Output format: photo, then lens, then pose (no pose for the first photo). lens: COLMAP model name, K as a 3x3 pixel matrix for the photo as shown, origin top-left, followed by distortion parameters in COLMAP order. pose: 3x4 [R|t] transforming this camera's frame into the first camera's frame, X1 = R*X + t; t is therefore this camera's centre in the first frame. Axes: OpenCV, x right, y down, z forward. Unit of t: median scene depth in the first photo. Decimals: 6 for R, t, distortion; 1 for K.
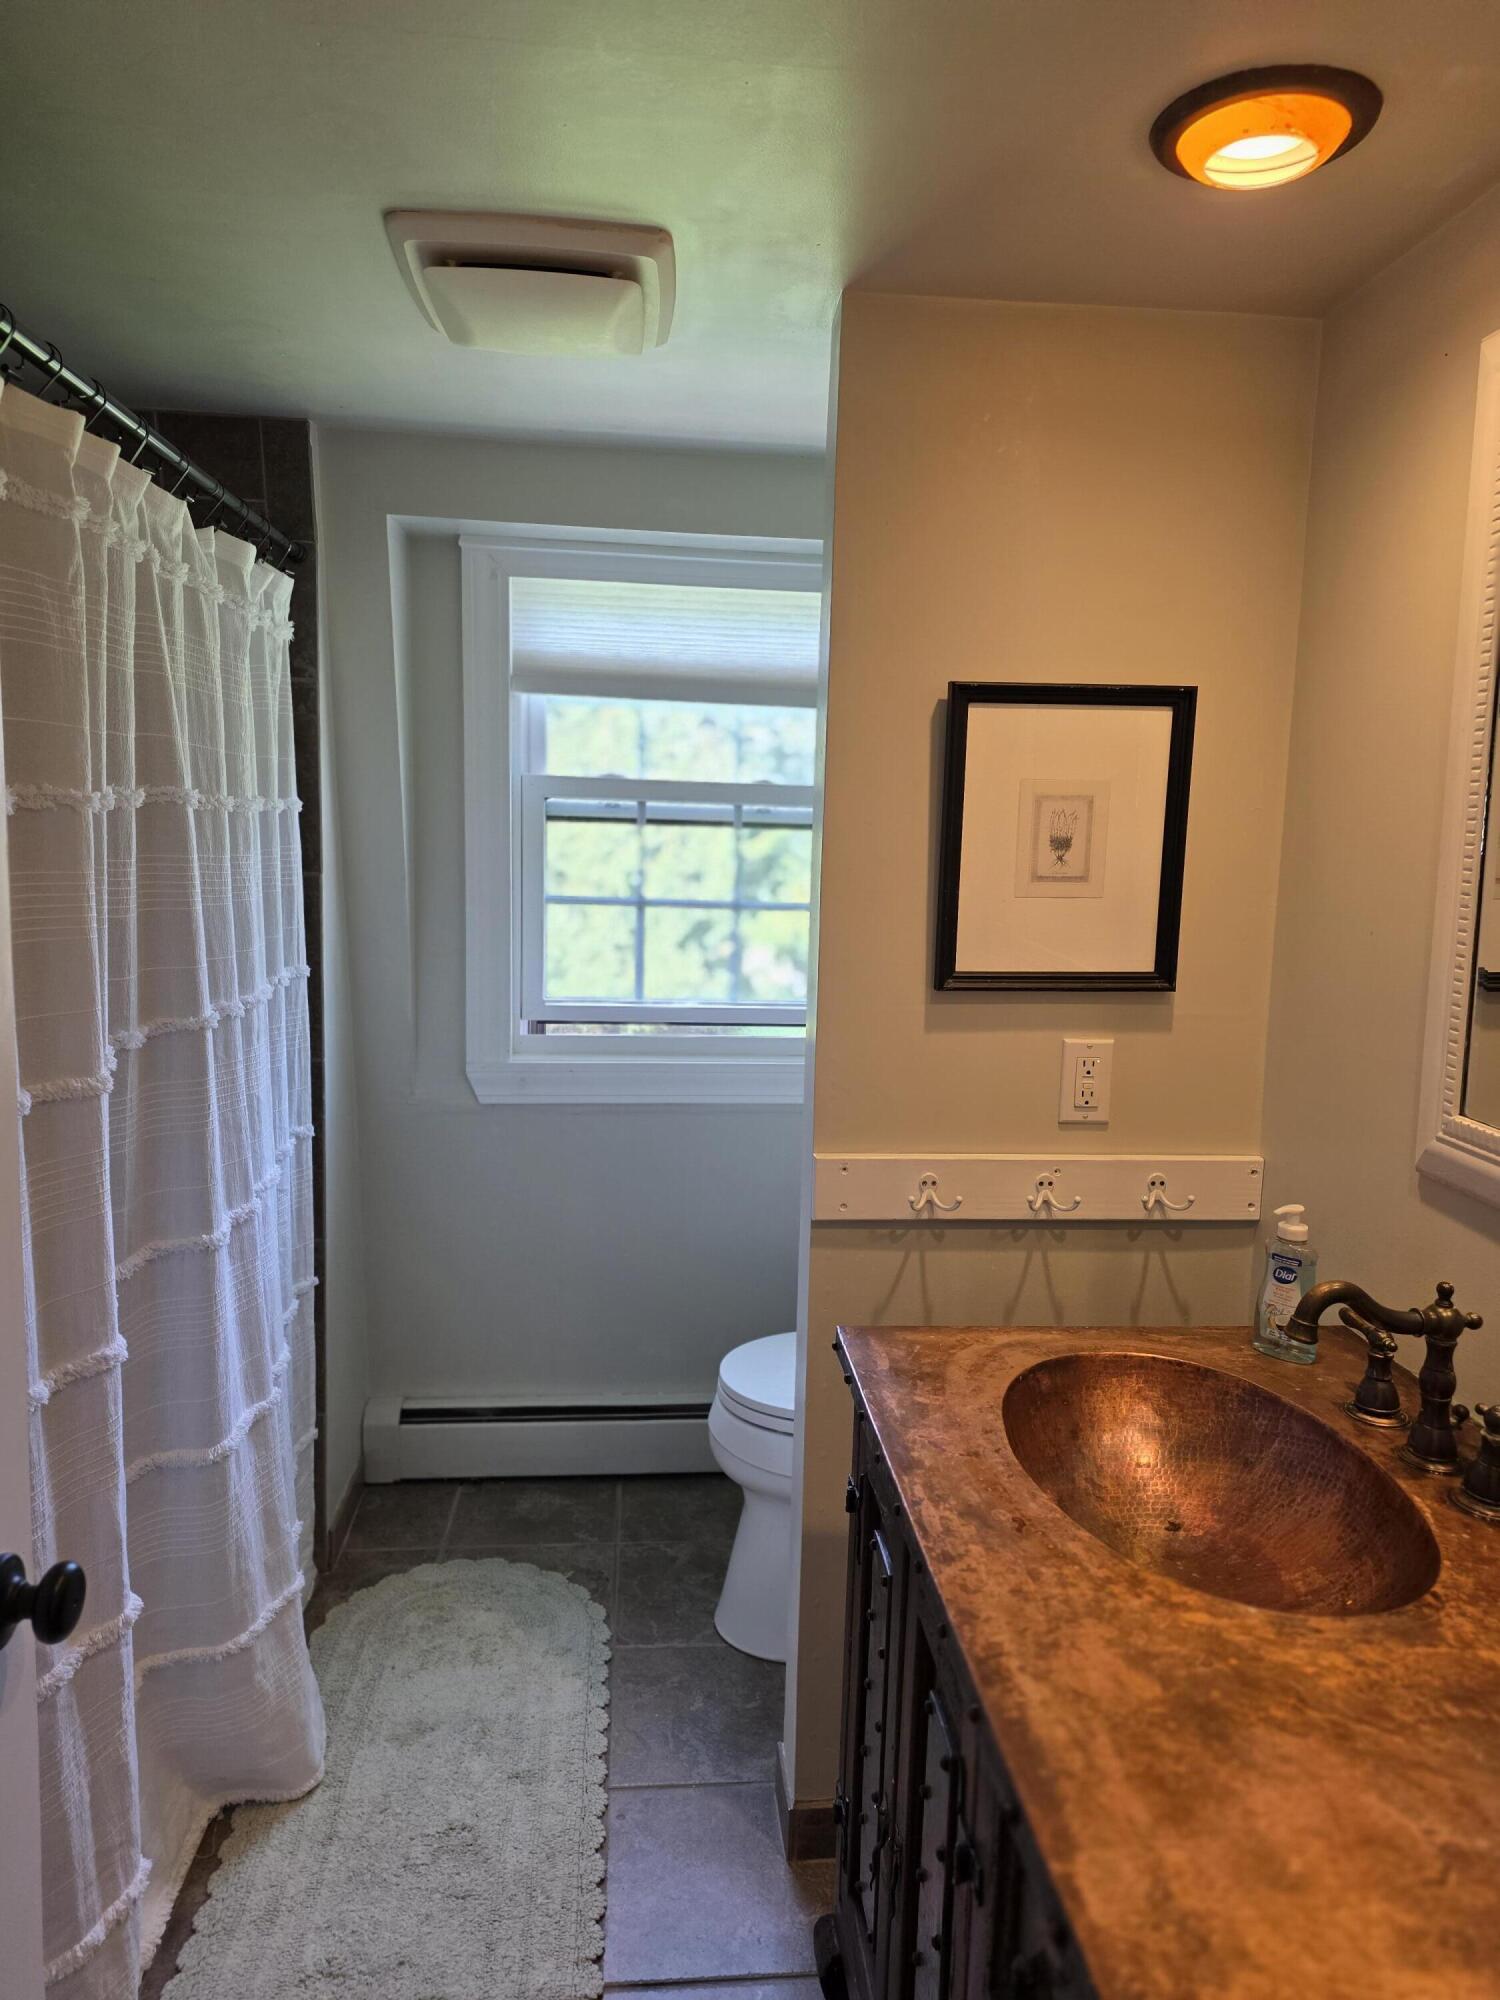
lens RADIAL K [[1331.4, 0, 751.6], [0, 1331.4, 999.6], [0, 0, 1]] dist [0.083422, -0.086418]
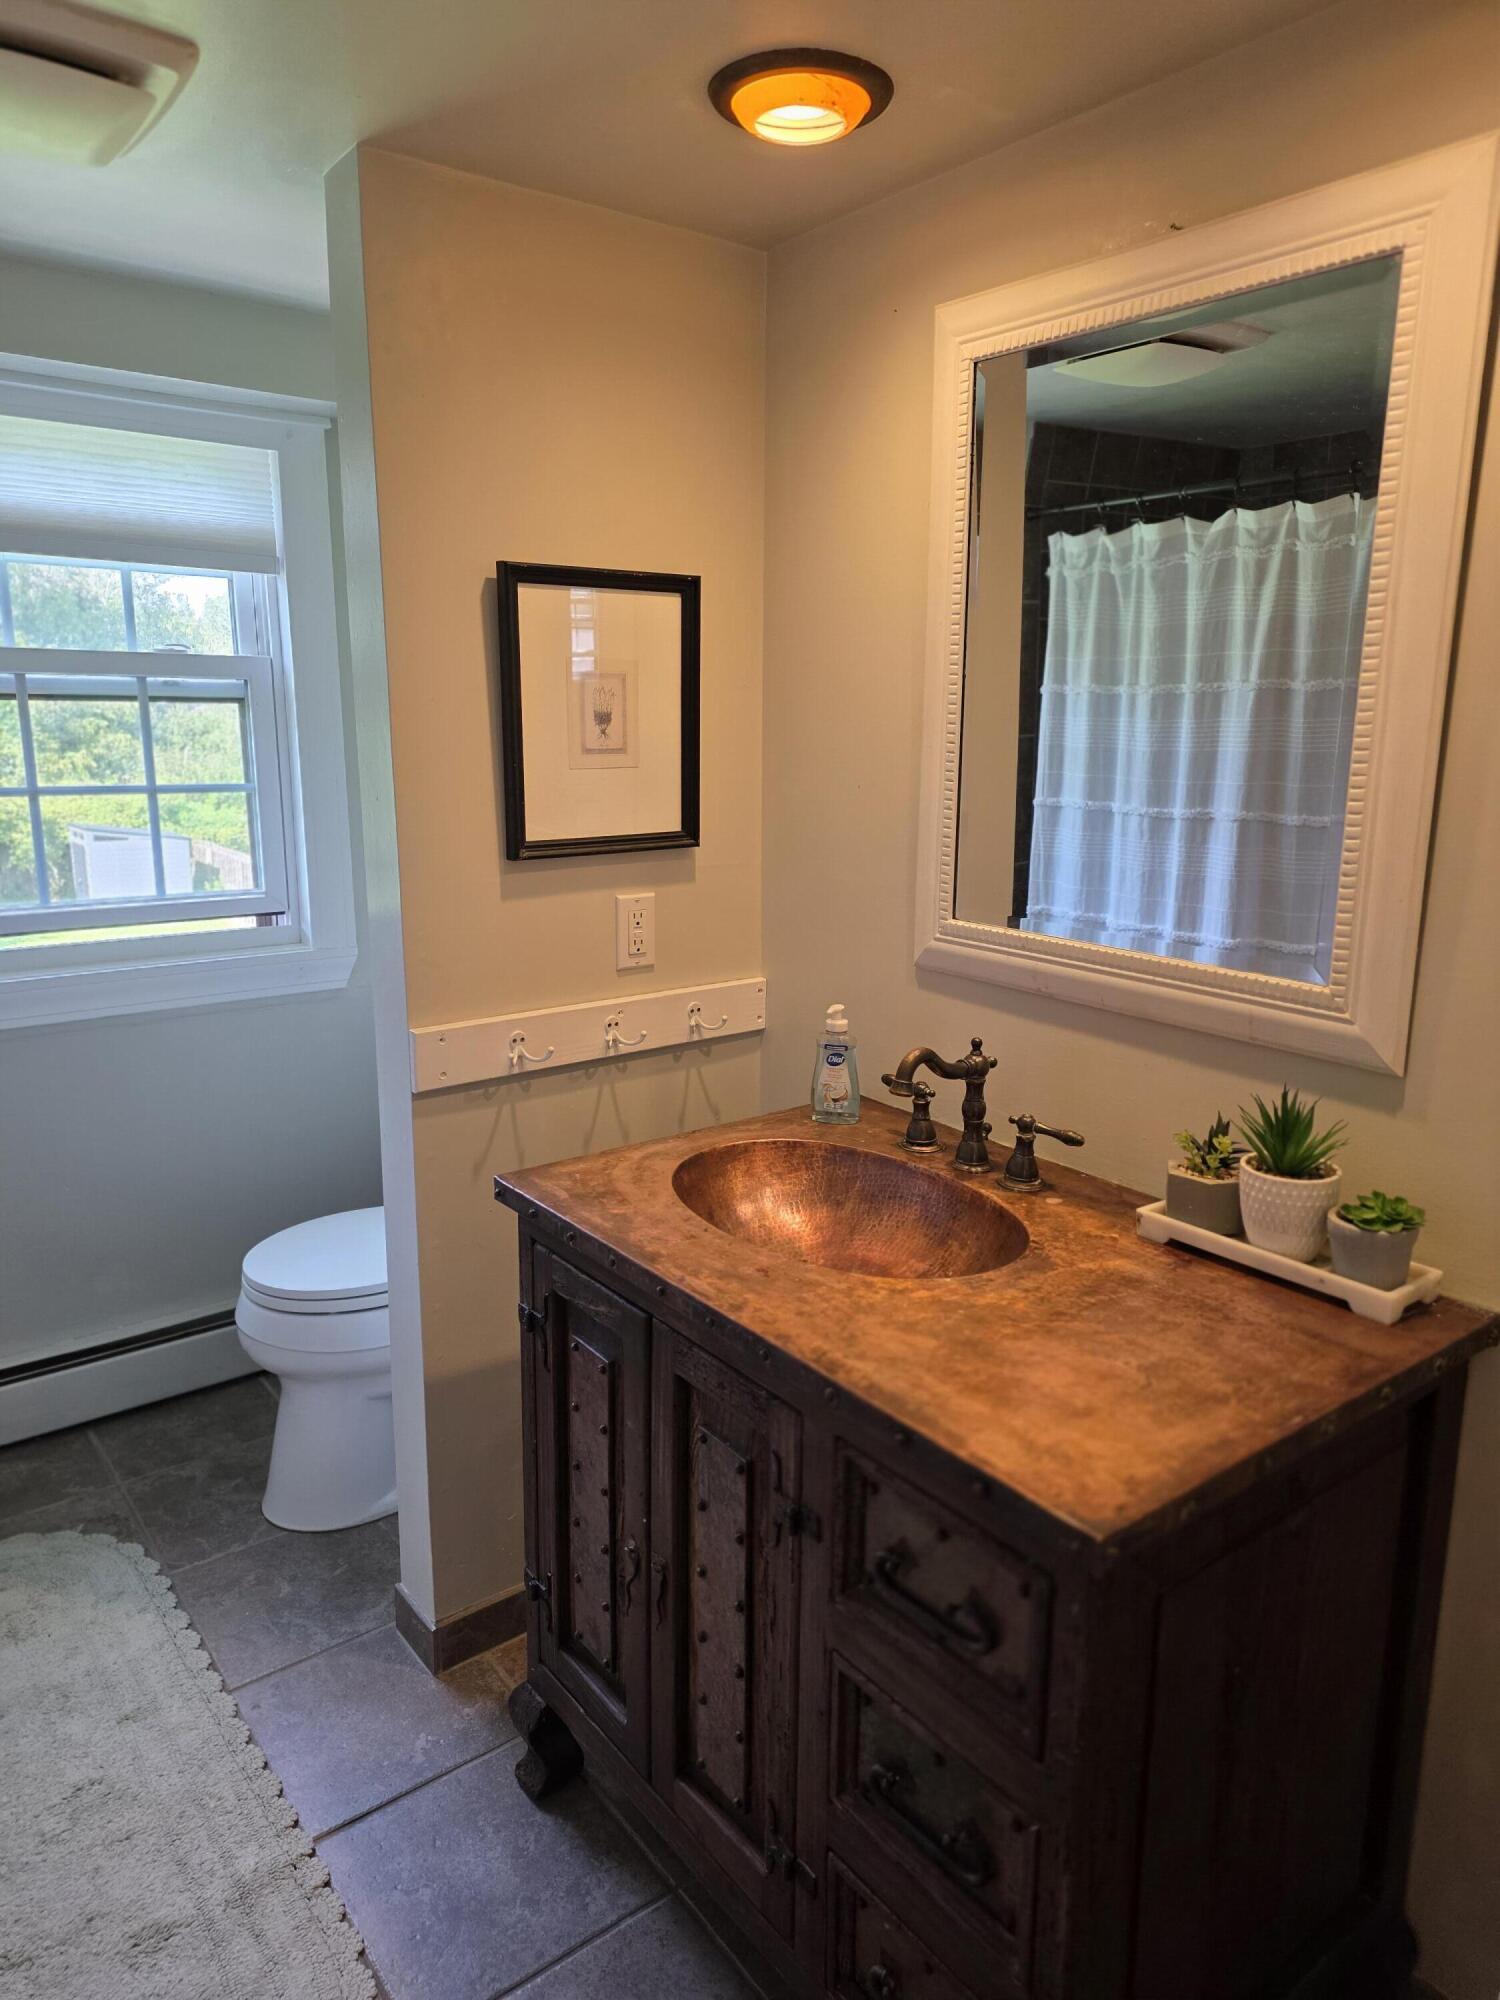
lens RADIAL K [[1331.4, 0, 757.8], [0, 1331.4, 1017.5], [0, 0, 1]] dist [0.083422, -0.086418]
pose [[0.836987, -0.139293, 0.529198, -0.286935], [0.082028, 0.988071, 0.130338, -0.005717], [-0.541040, -0.065682, 0.838428, -0.015633]]
